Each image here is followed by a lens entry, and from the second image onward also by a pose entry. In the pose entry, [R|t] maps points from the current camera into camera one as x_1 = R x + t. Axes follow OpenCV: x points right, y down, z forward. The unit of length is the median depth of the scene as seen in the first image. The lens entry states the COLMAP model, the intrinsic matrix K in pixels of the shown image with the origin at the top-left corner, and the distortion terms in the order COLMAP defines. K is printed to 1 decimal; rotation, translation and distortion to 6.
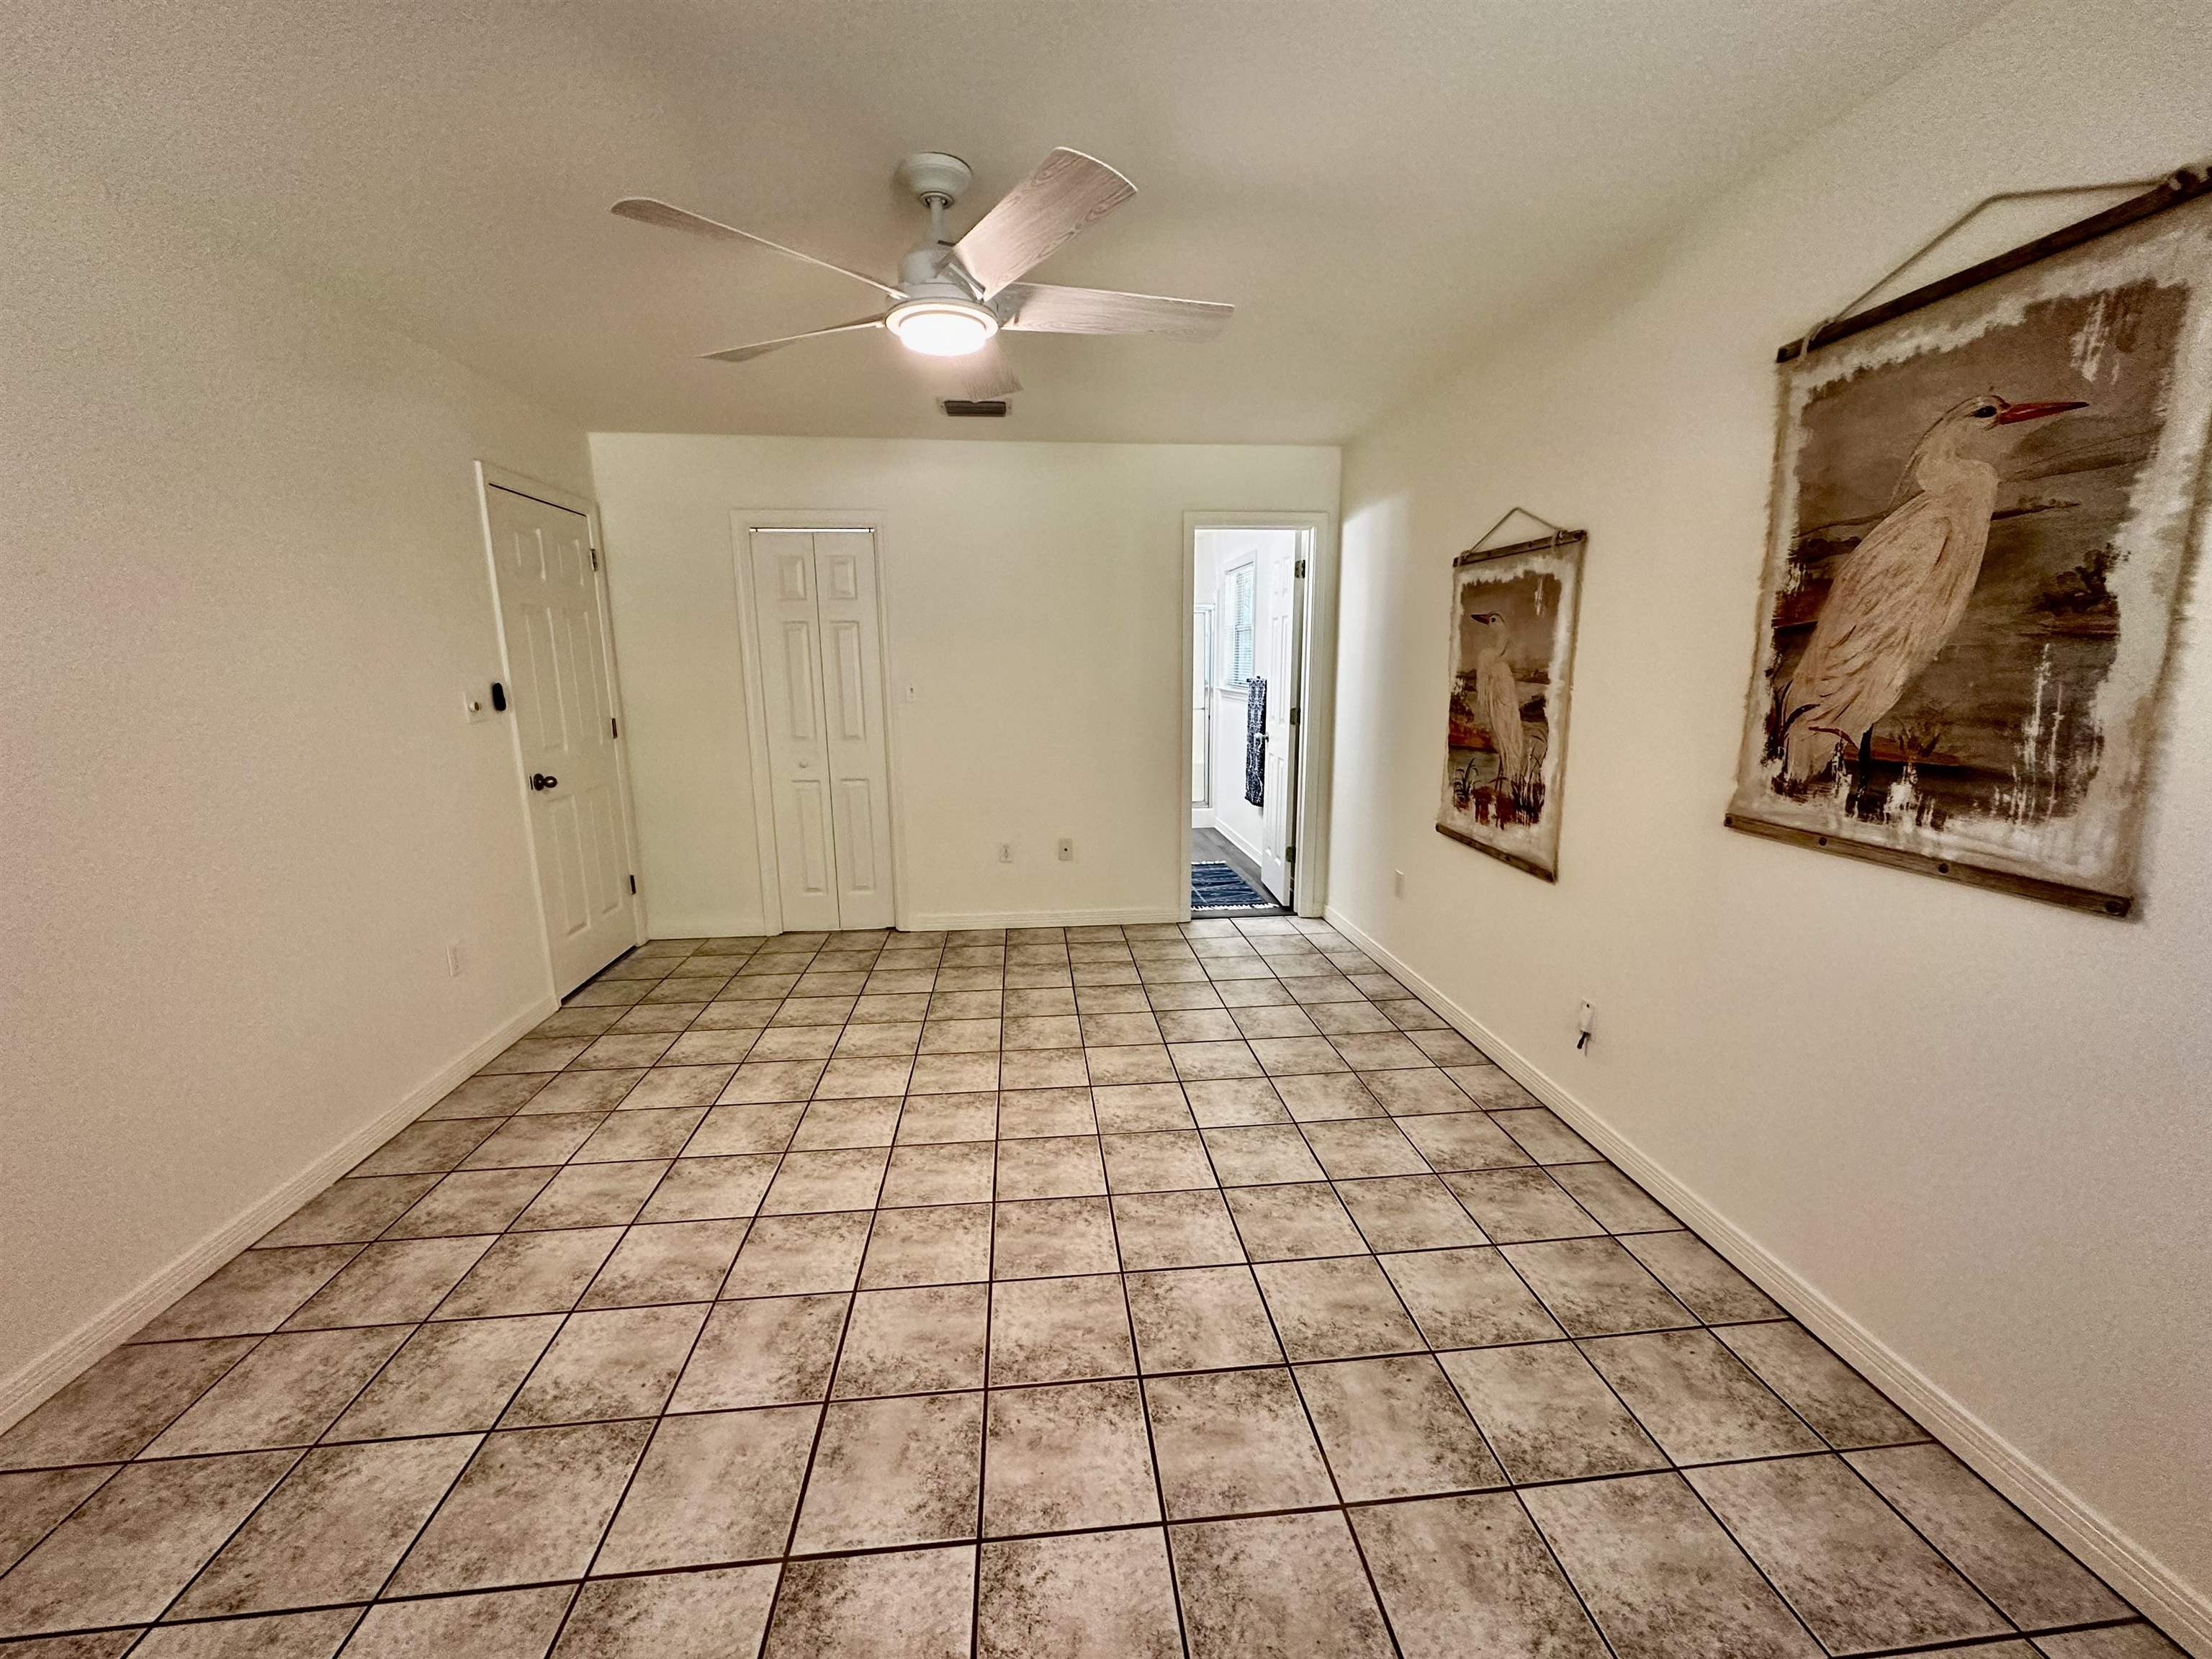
lens RADIAL K [[872.3, 0, 1105.7], [0, 872.3, 833.0], [0, 0, 1]] dist [-0.000729, 0.000071]
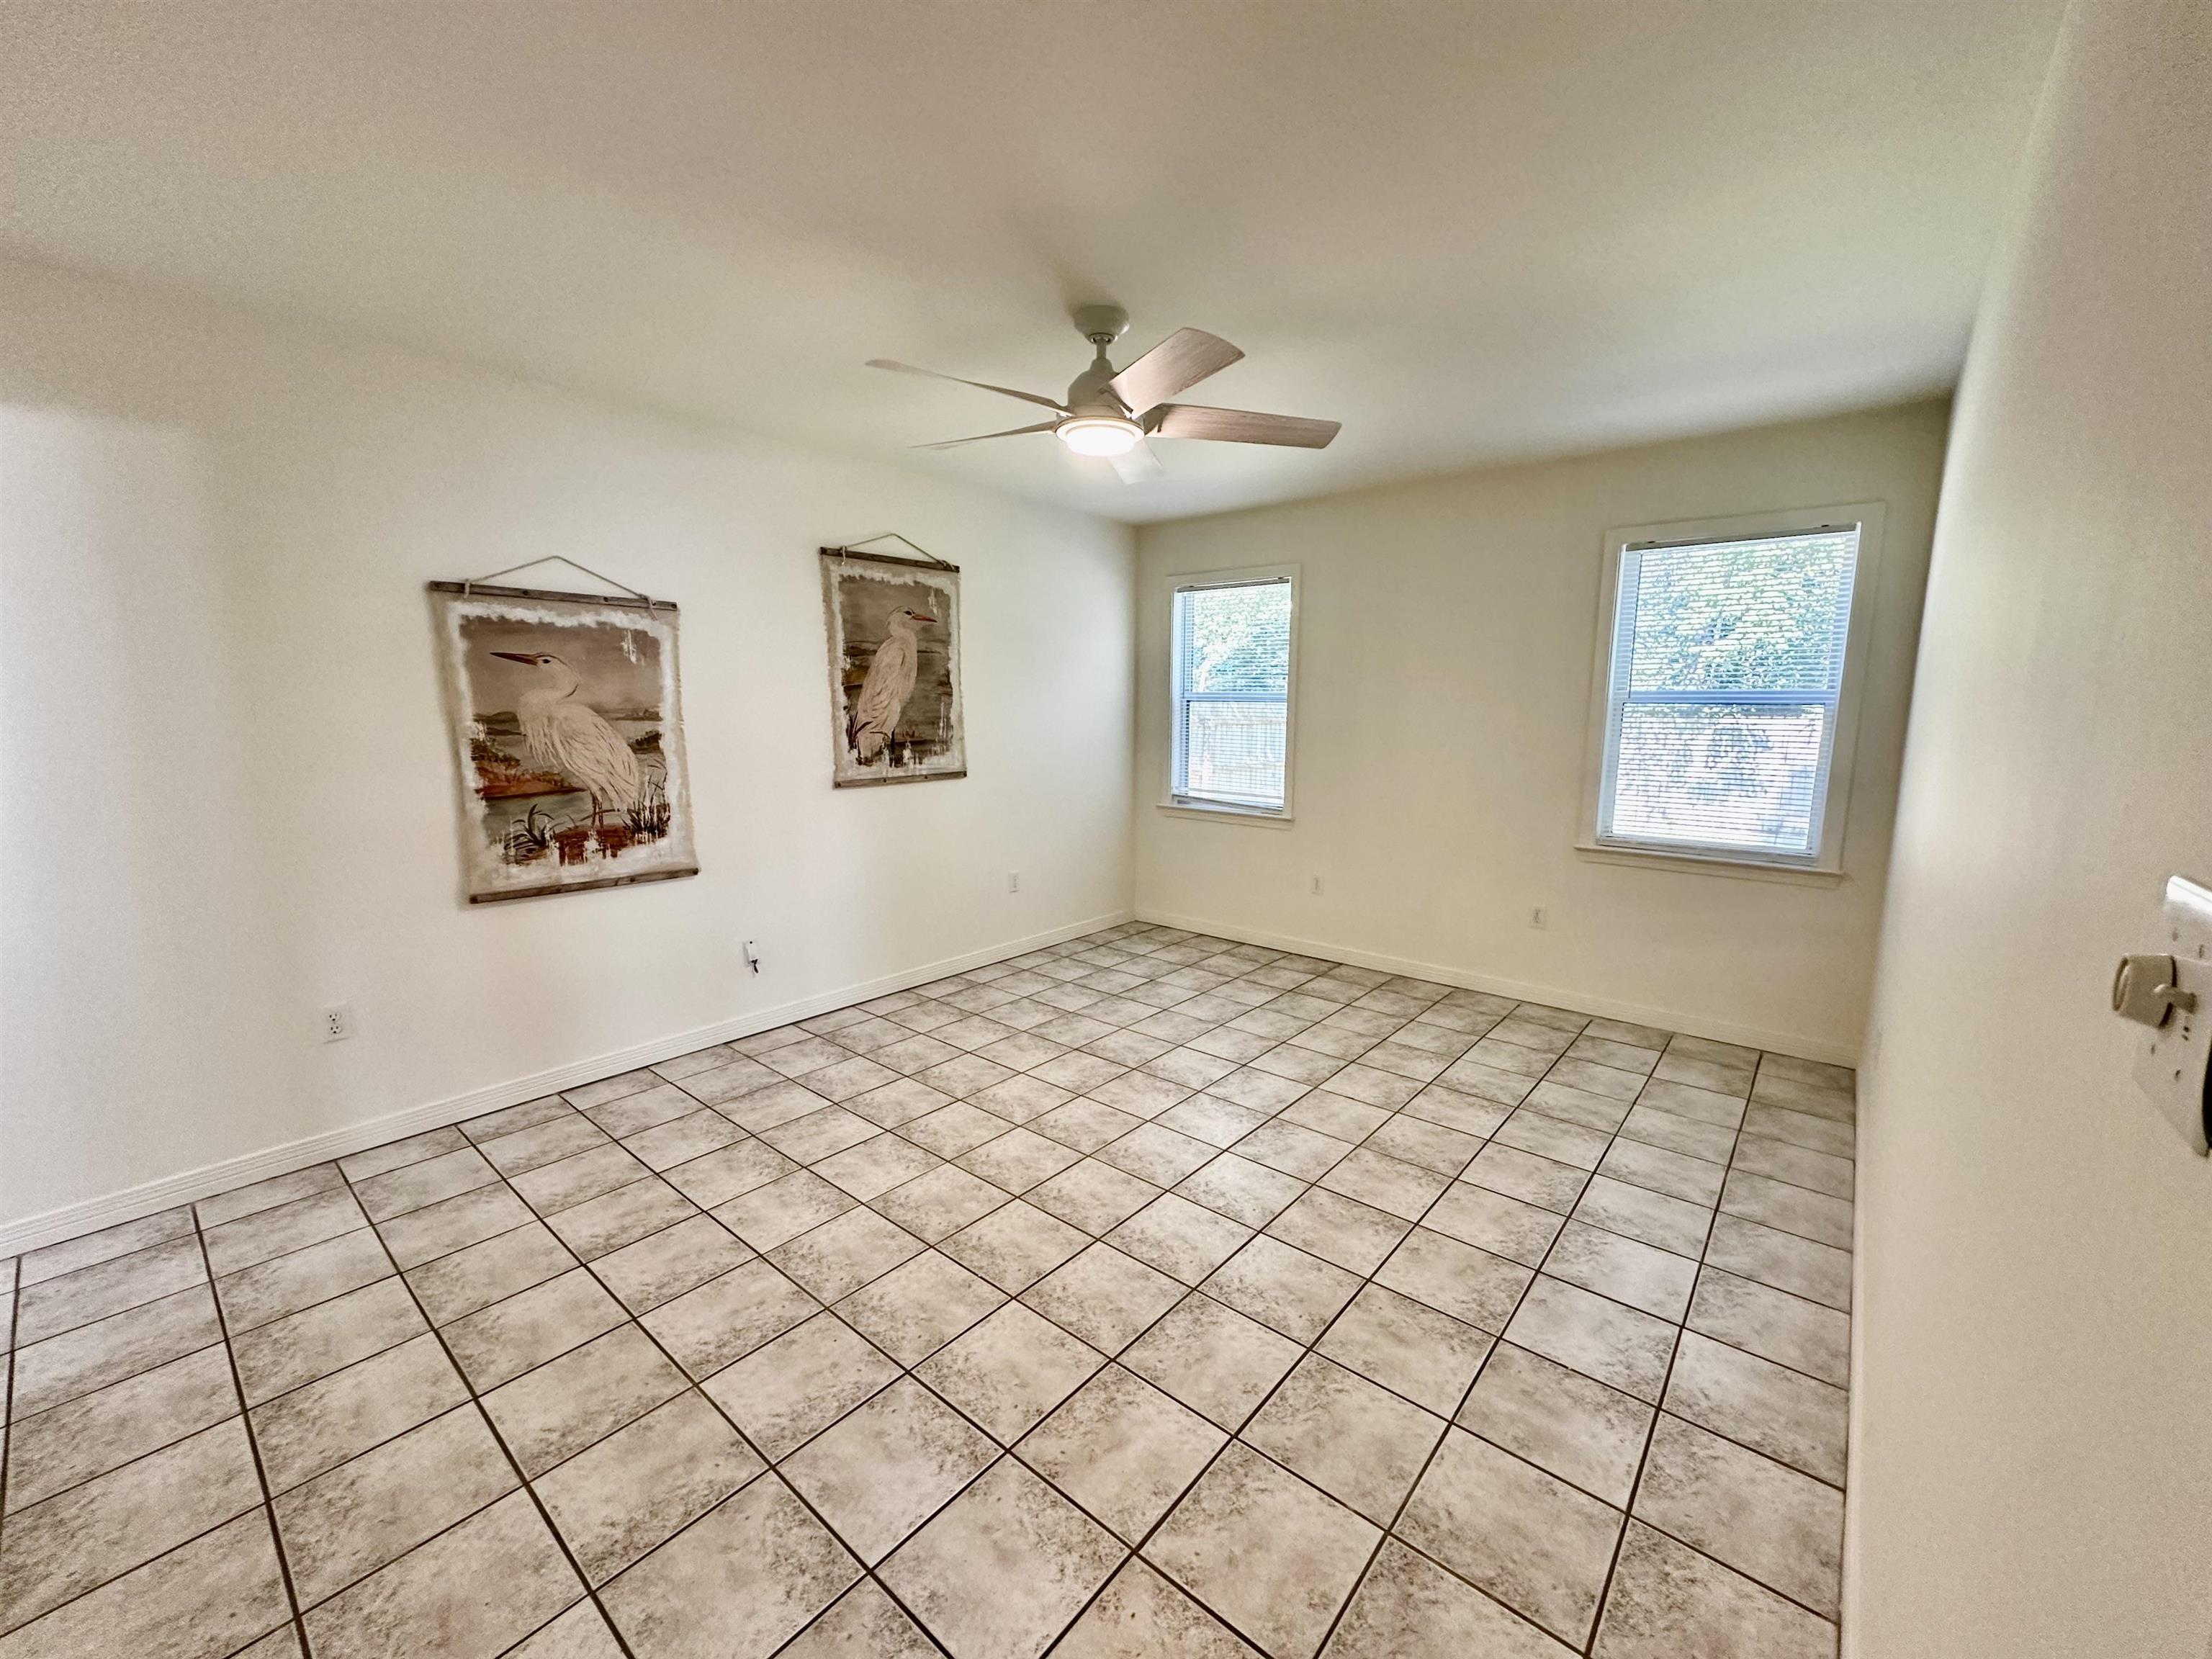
lens RADIAL K [[872.3, 0, 1107.1], [0, 872.3, 834.2], [0, 0, 1]] dist [-0.000729, 0.000071]
pose [[-0.690191, -0.105529, 0.715891, -0.939461], [0.142728, 0.950022, 0.277646, -0.313079], [-0.709412, 0.293806, -0.640634, 1.604504]]
